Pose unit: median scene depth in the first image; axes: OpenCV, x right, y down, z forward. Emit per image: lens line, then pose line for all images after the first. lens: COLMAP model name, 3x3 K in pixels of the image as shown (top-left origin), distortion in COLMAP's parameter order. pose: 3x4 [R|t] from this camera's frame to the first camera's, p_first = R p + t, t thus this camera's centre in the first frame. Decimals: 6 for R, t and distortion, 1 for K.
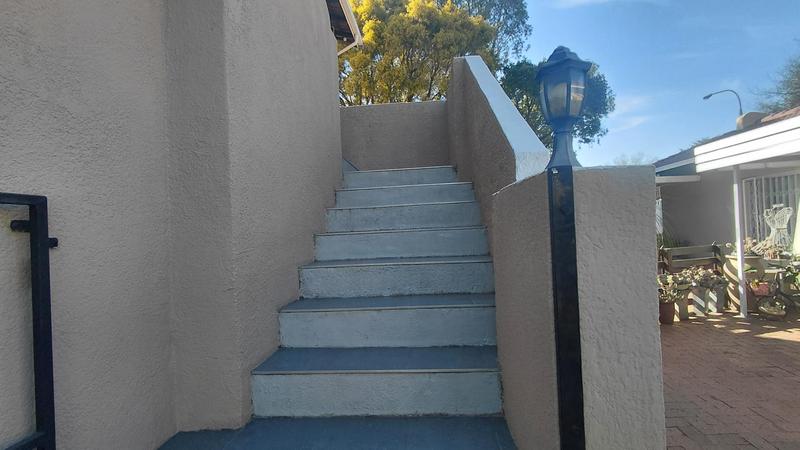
lens RADIAL K [[373.0, 0, 400.4], [0, 373.0, 227.3], [0, 0, 1]] dist [-0.001594, 0.002375]
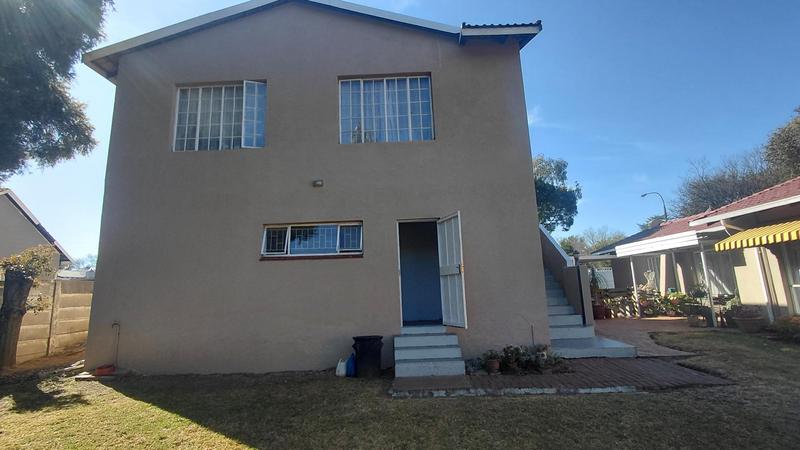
lens RADIAL K [[373.0, 0, 396.7], [0, 373.0, 224.3], [0, 0, 1]] dist [-0.001594, 0.002375]
pose [[0.998771, 0.015034, 0.047230, -0.776919], [-0.006506, 0.984410, -0.175769, 0.082790], [-0.049136, 0.175246, 0.983298, -1.395230]]
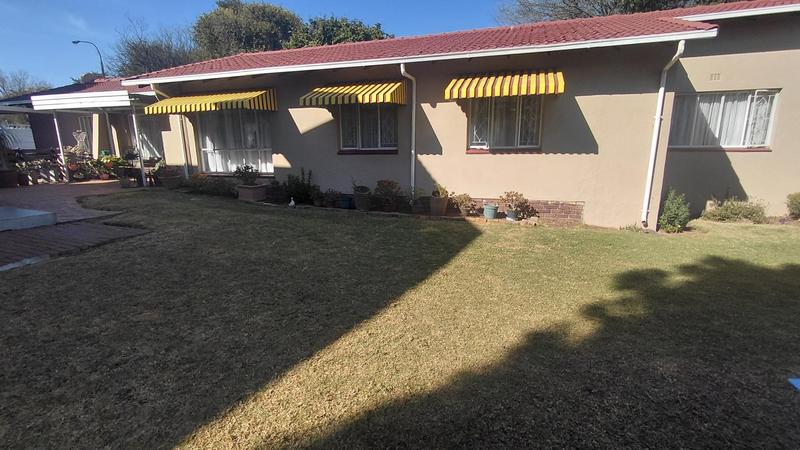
lens RADIAL K [[373.0, 0, 400.4], [0, 373.0, 227.2], [0, 0, 1]] dist [-0.001594, 0.002375]
pose [[0.242663, -0.165943, 0.955812, -0.725076], [-0.009327, 0.984817, 0.173347, 0.102878], [-0.970066, -0.050980, 0.237431, -1.388845]]
